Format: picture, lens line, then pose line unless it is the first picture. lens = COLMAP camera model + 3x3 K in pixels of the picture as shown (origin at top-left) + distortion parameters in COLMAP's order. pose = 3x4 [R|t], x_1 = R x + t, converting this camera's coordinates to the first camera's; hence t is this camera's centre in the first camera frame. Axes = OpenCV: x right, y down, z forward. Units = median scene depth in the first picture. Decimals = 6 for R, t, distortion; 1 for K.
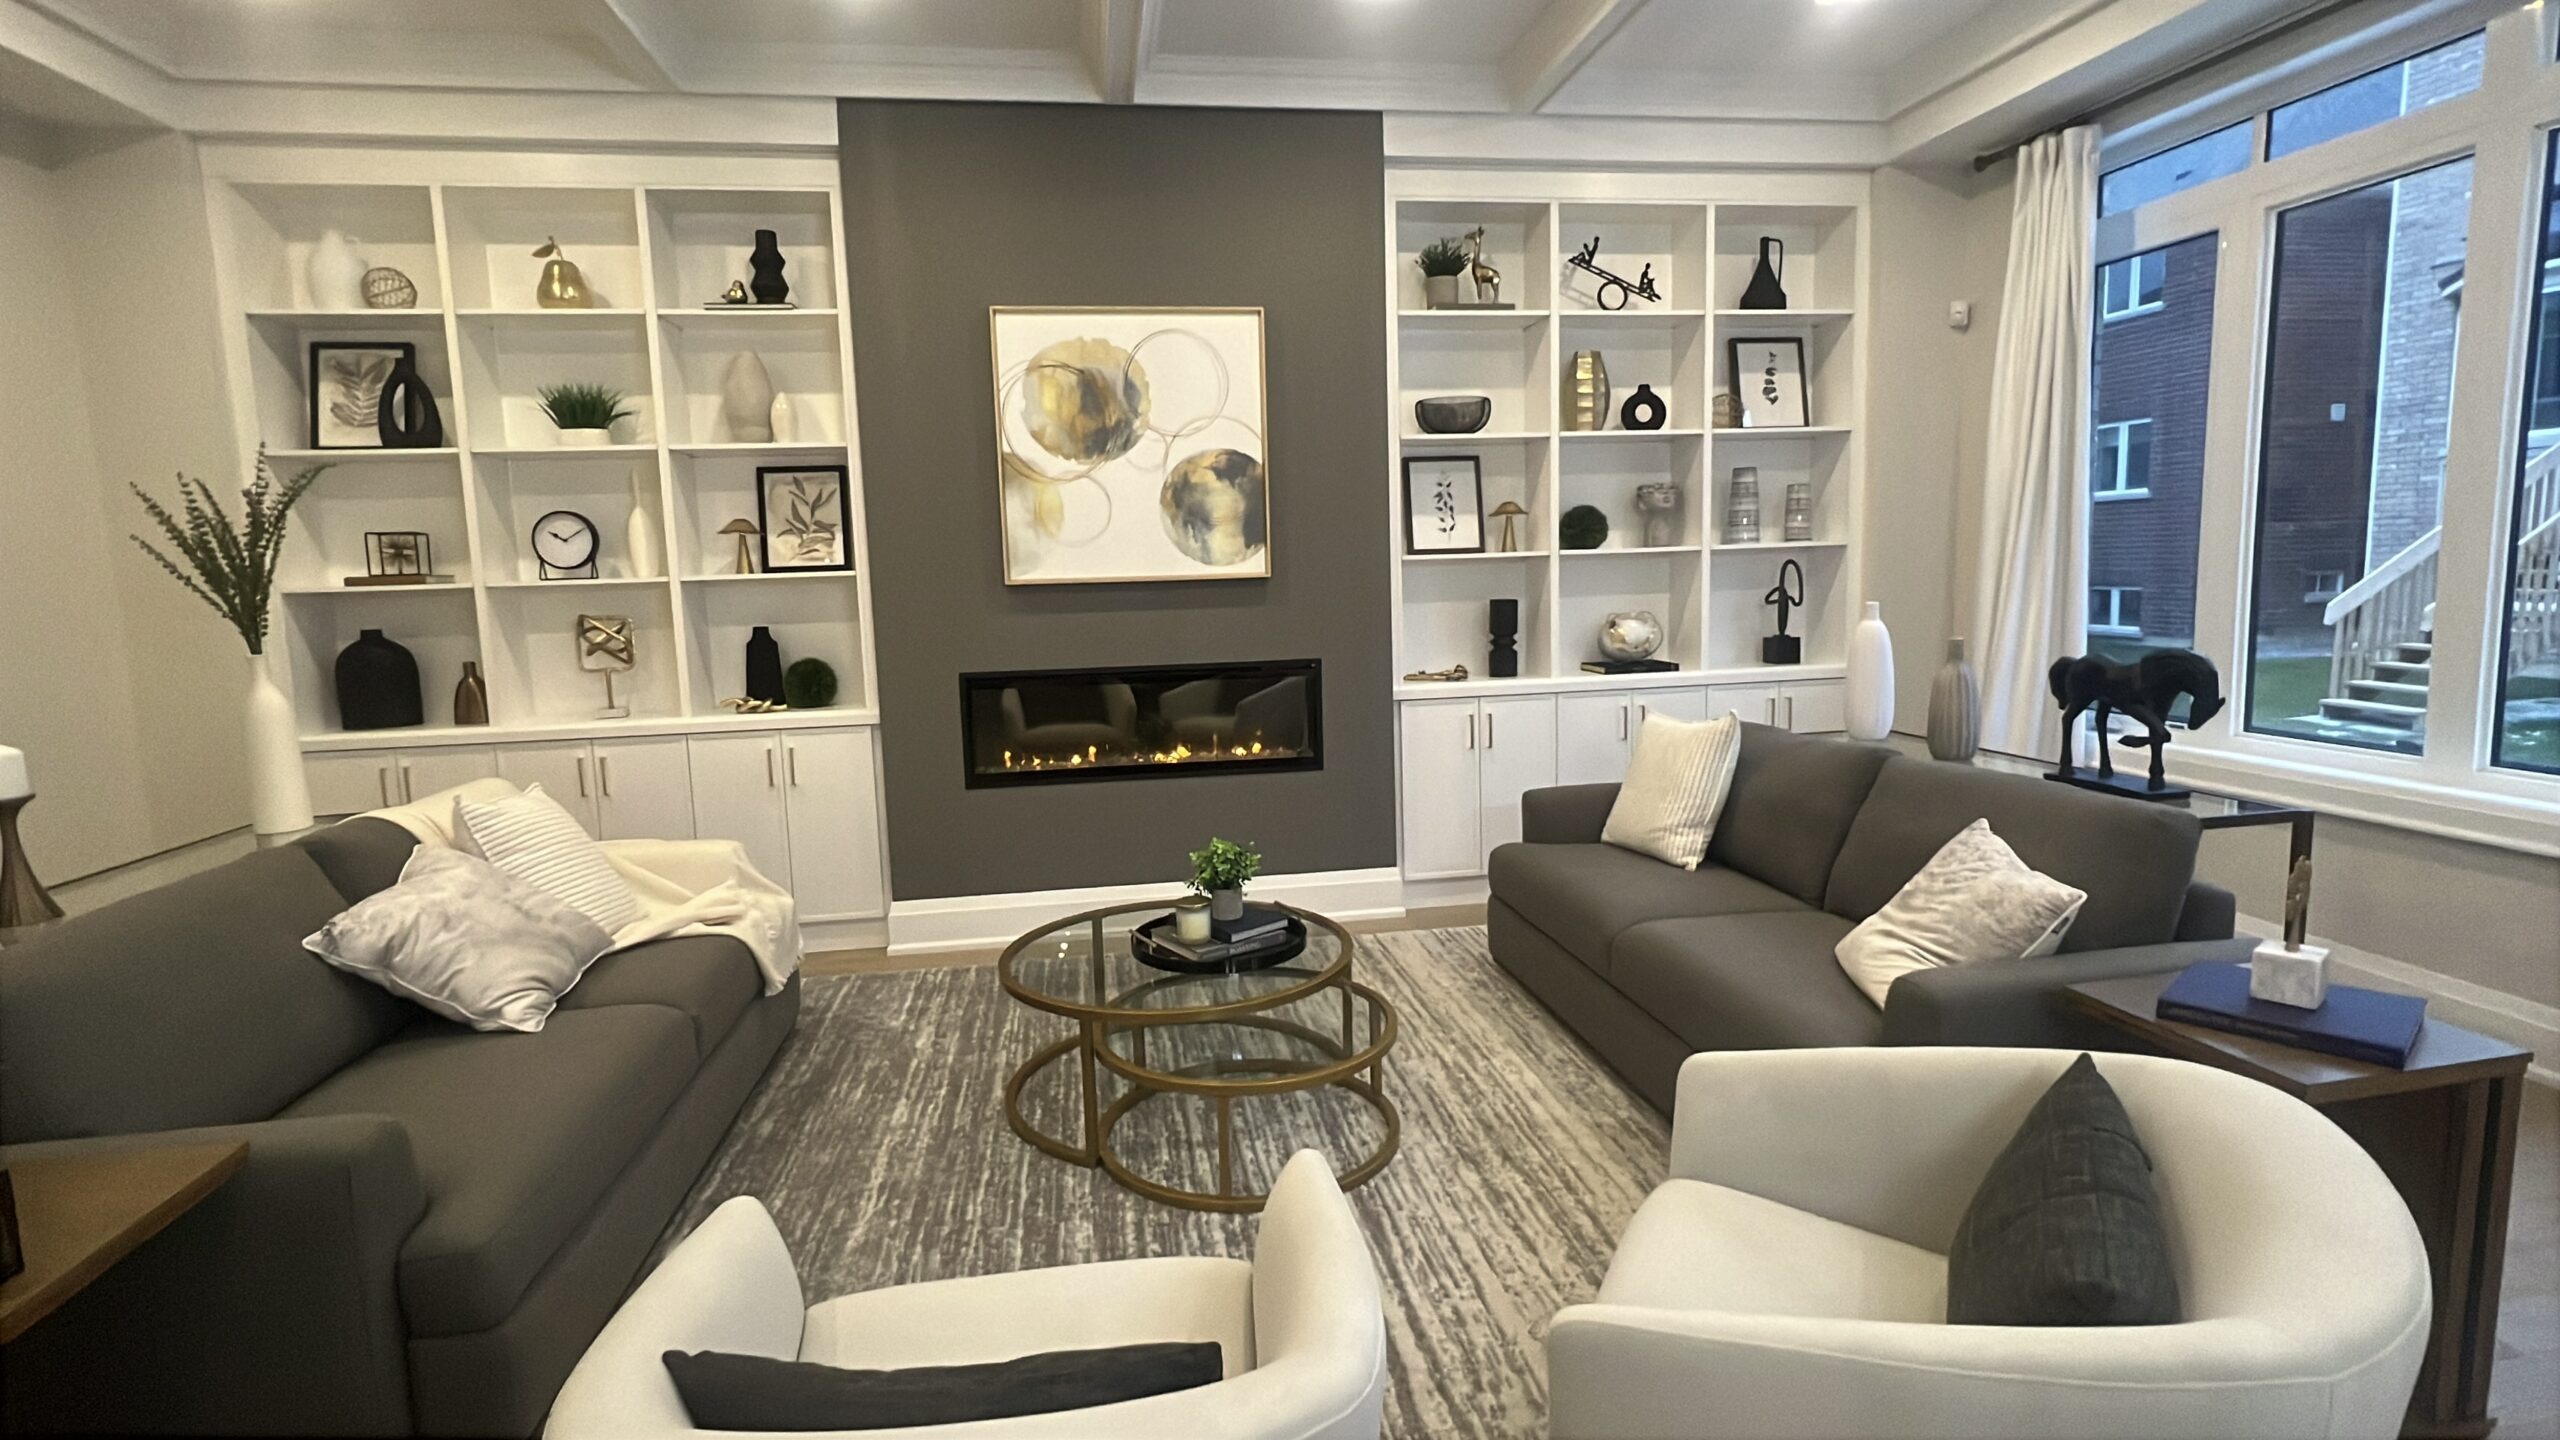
lens RADIAL K [[1222.4, 0, 1280.2], [0, 1222.4, 714.0], [0, 0, 1]] dist [-0.002713, -0.000290]
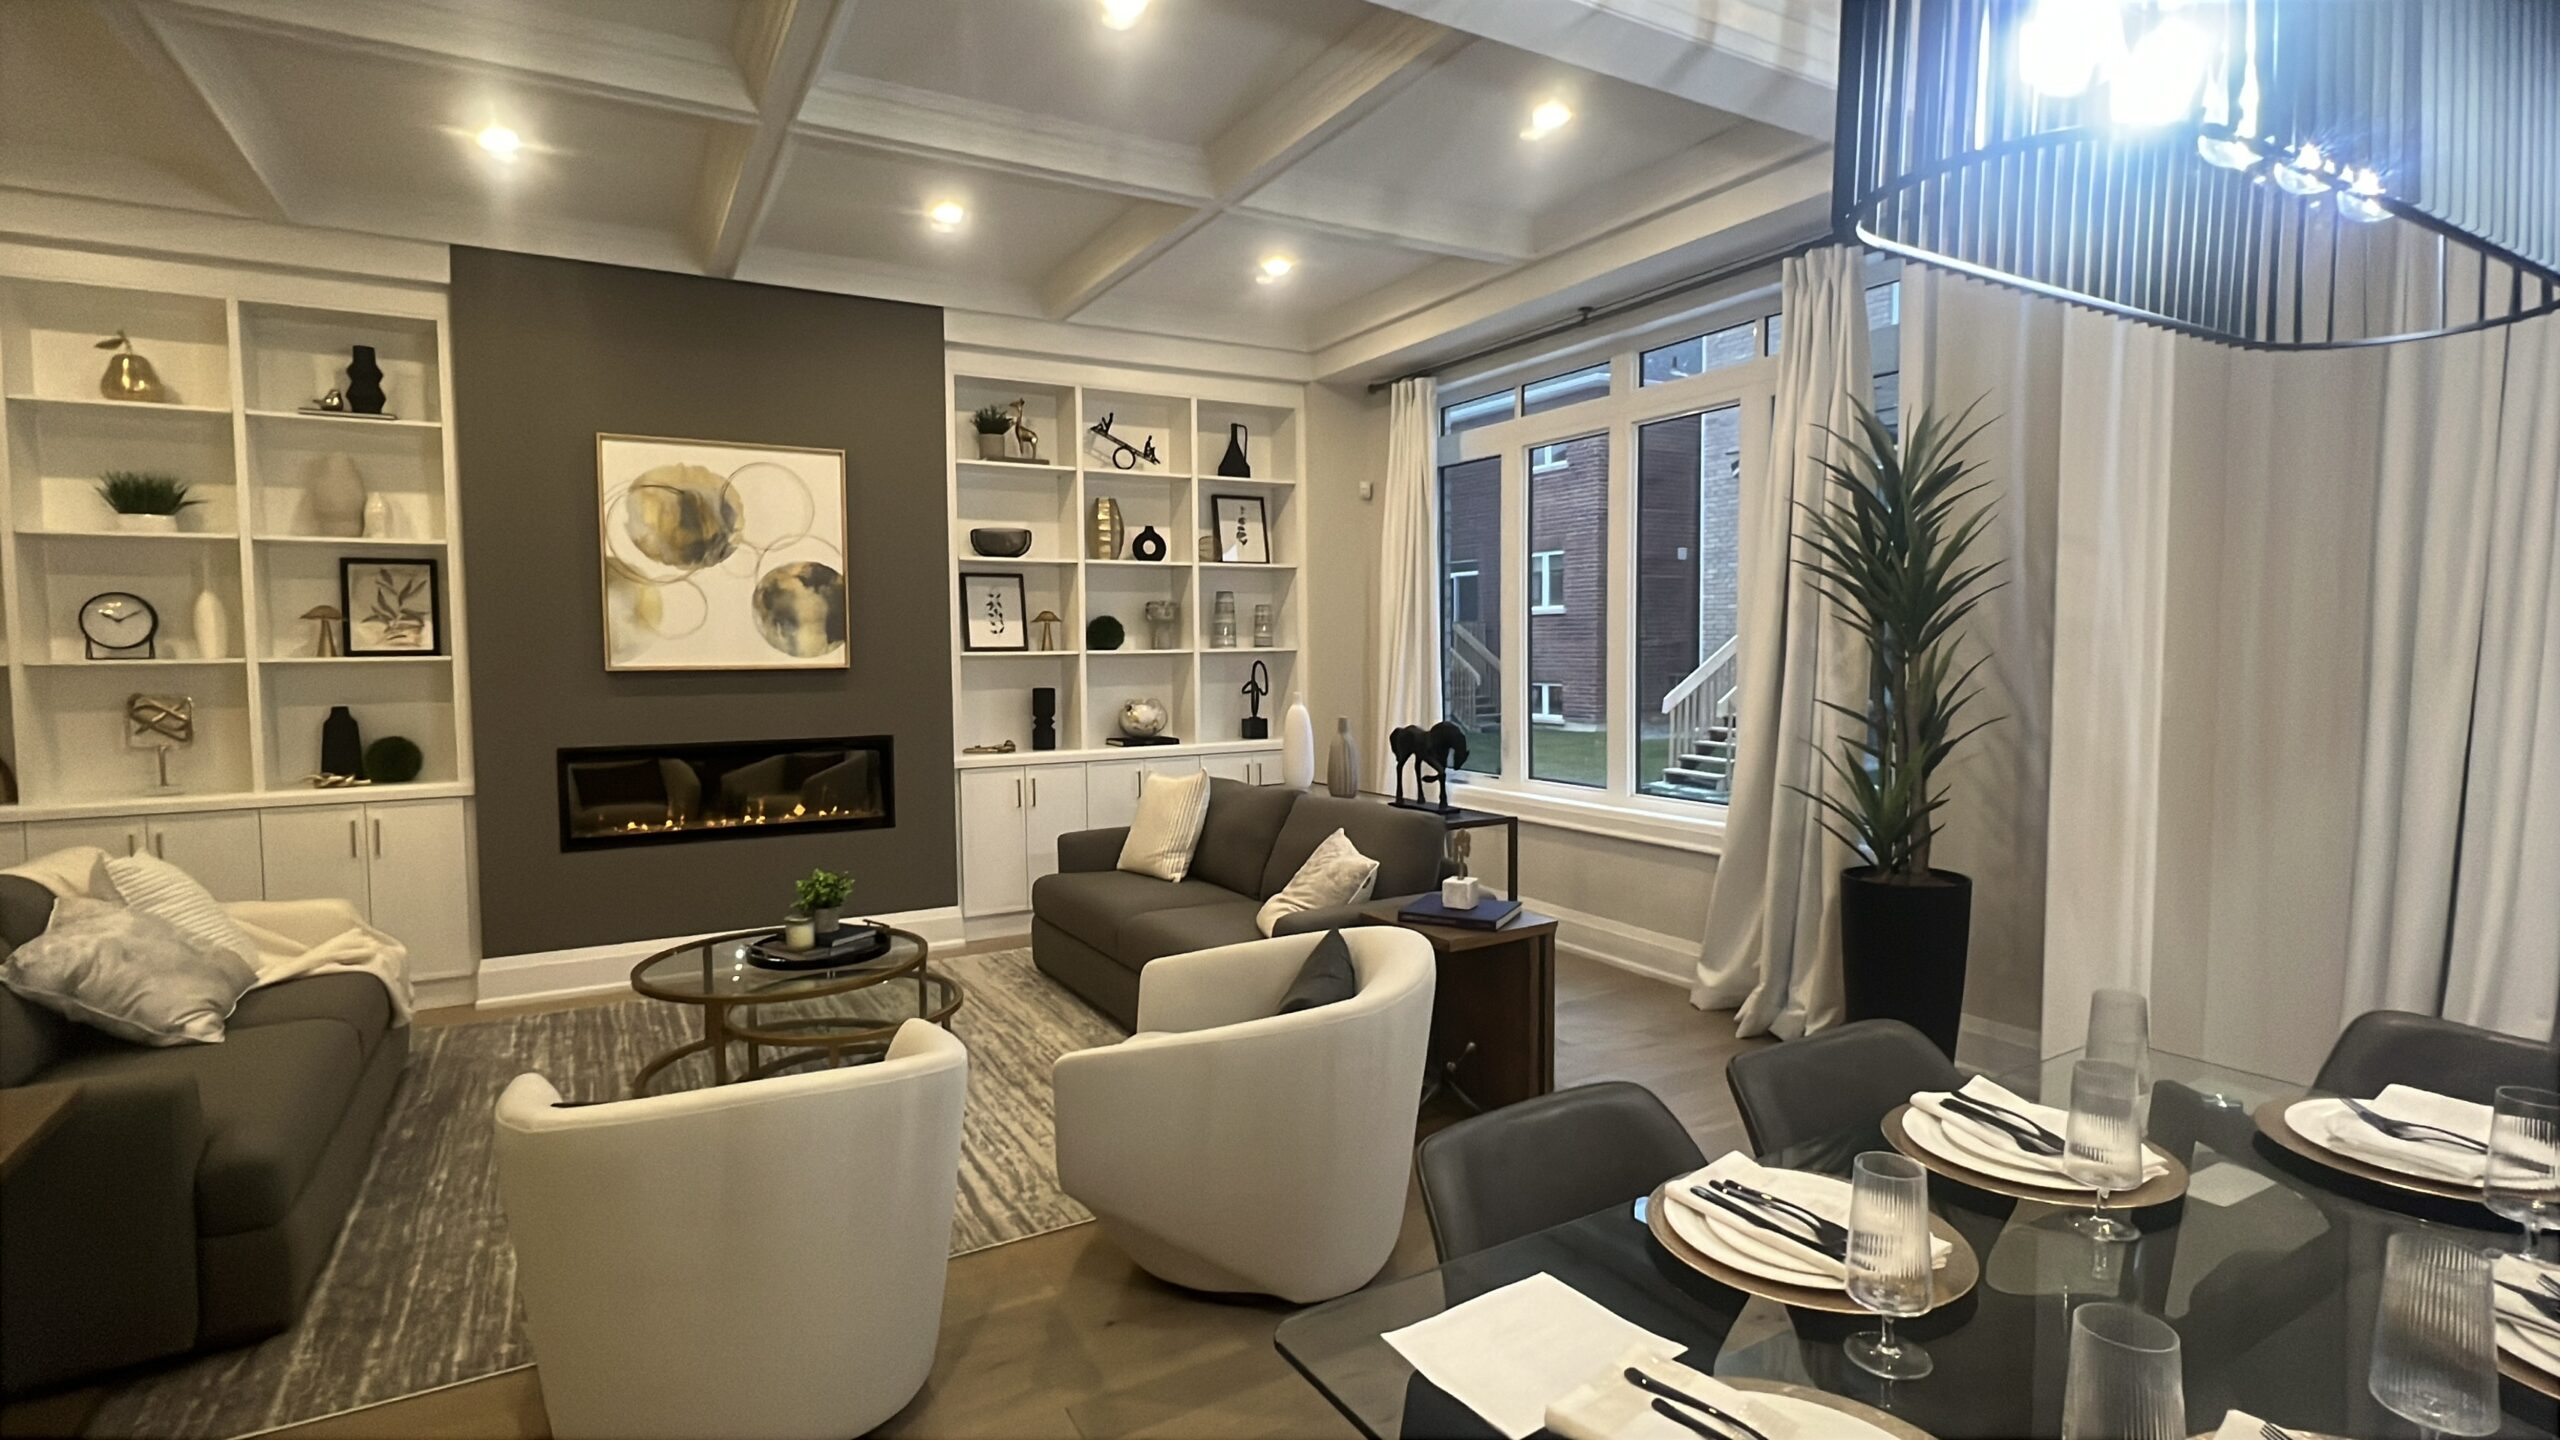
lens RADIAL K [[1222.4, 0, 1274.4], [0, 1222.4, 723.0], [0, 0, 1]] dist [-0.002713, -0.000290]
pose [[0.937139, 0.000189, 0.348957, -0.037505], [0.022715, 0.997846, -0.061542, 0.027928], [-0.348217, 0.065600, 0.935116, -0.288813]]
